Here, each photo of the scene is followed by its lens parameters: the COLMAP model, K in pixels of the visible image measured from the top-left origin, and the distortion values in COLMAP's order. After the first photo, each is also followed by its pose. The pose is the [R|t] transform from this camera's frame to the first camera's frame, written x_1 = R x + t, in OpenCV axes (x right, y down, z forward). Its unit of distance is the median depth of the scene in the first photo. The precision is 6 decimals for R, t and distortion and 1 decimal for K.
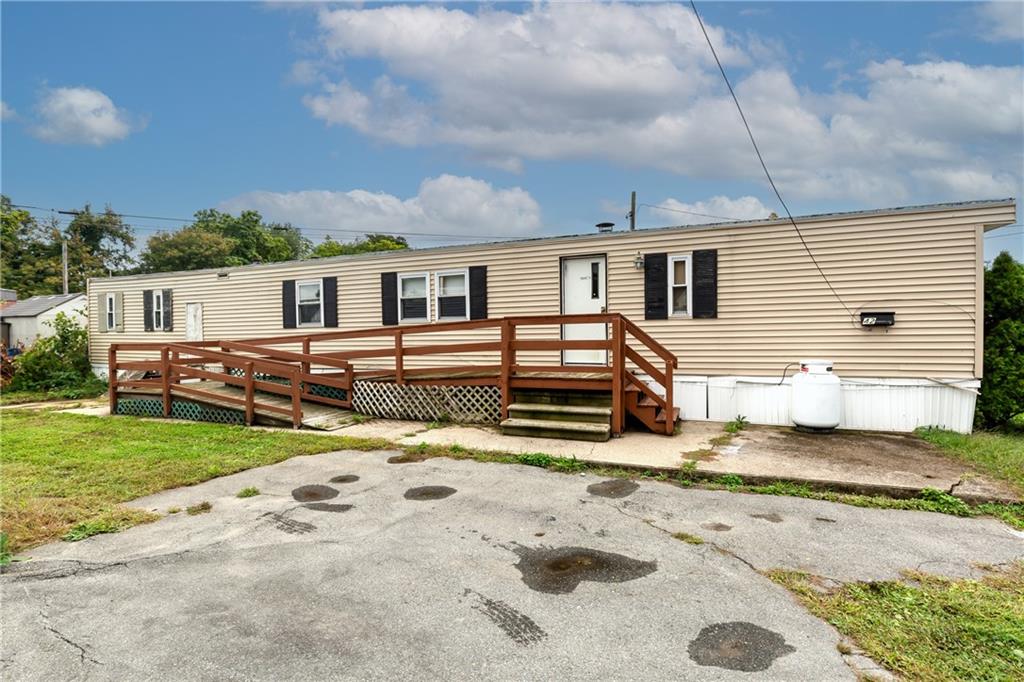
lens RADIAL K [[494.3, 0, 514.8], [0, 494.3, 339.1], [0, 0, 1]] dist [-0.000729, -0.000797]
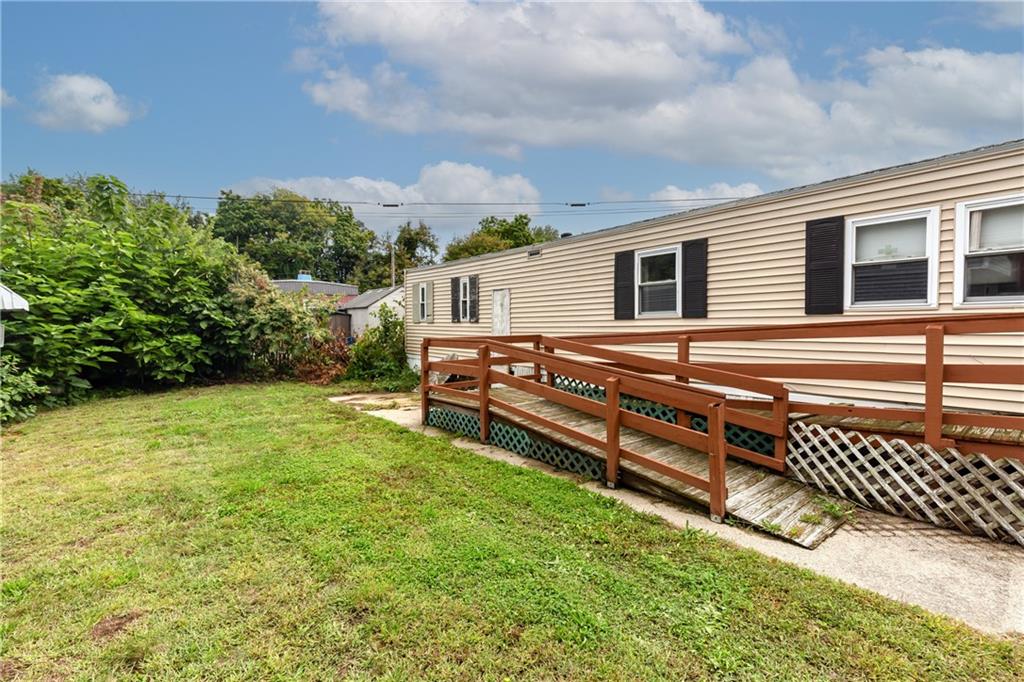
lens RADIAL K [[461.1, 0, 511.2], [0, 461.1, 338.6], [0, 0, 1]] dist [0.003038, 0.000573]
pose [[0.880496, 0.022991, -0.473495, -0.322388], [-0.014751, 0.999668, 0.021110, -0.007178], [0.473823, -0.011603, 0.880543, 0.389336]]
